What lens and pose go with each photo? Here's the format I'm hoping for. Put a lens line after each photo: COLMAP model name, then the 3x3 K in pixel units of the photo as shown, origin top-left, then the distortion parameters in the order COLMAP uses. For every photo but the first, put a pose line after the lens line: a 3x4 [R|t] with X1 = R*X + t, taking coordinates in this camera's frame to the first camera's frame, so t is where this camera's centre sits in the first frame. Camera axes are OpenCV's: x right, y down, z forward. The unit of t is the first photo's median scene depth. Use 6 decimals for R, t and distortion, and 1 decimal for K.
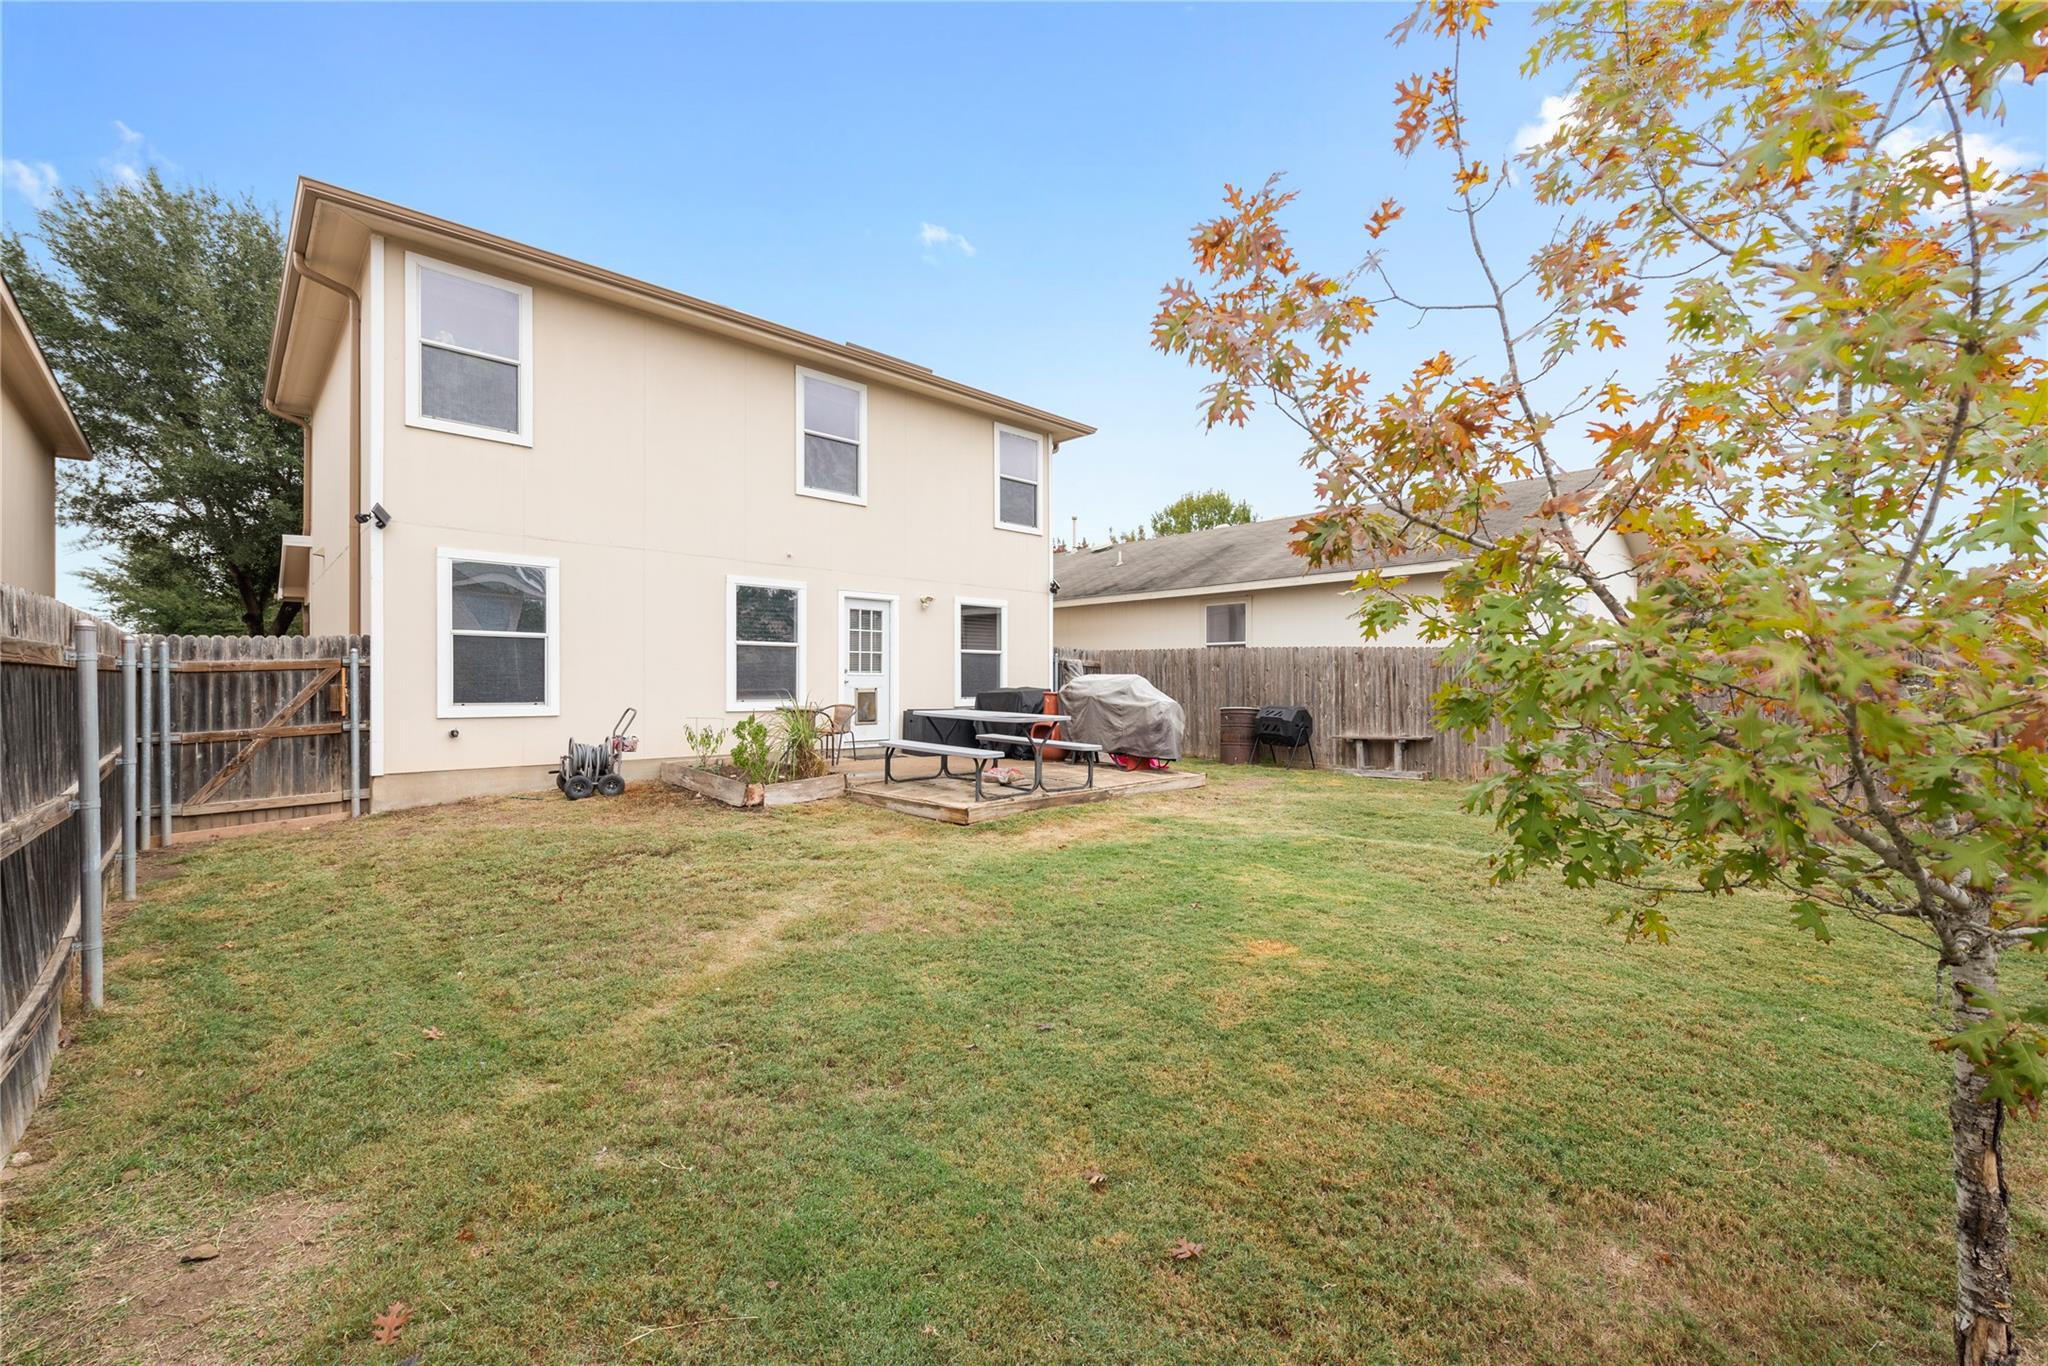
lens RADIAL K [[855.4, 0, 1022.4], [0, 855.4, 684.2], [0, 0, 1]] dist [0.020168, 0.000084]
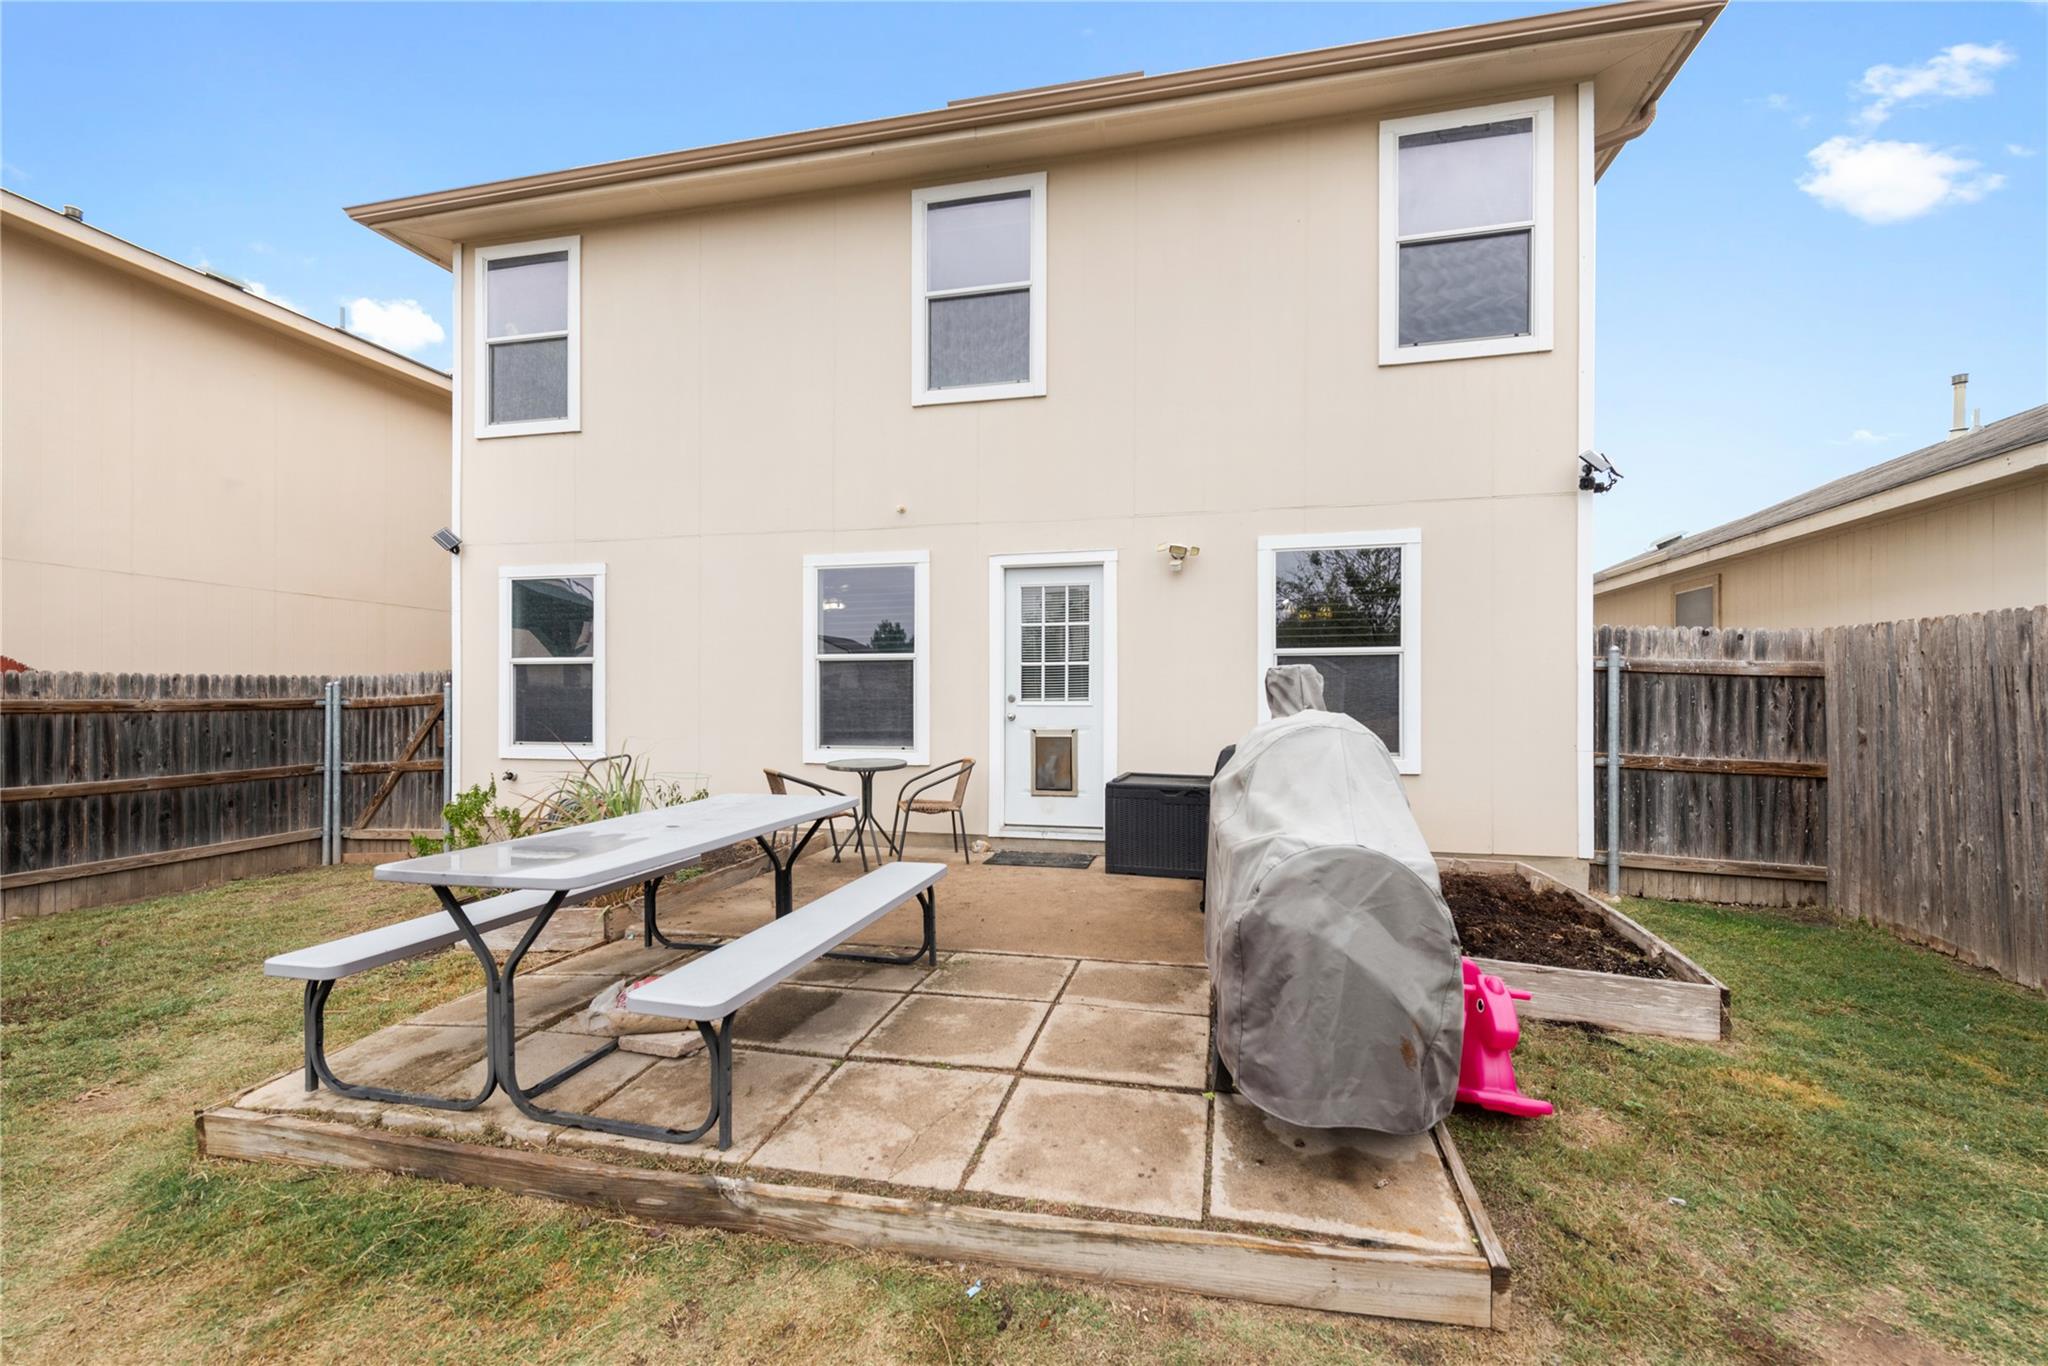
lens RADIAL K [[855.4, 0, 1029.4], [0, 855.4, 690.2], [0, 0, 1]] dist [0.020168, 0.000084]
pose [[0.550069, -0.006578, -0.835093, 0.267539], [0.000827, 0.999973, -0.007333, -0.017011], [0.835119, 0.003343, 0.550059, 0.698767]]
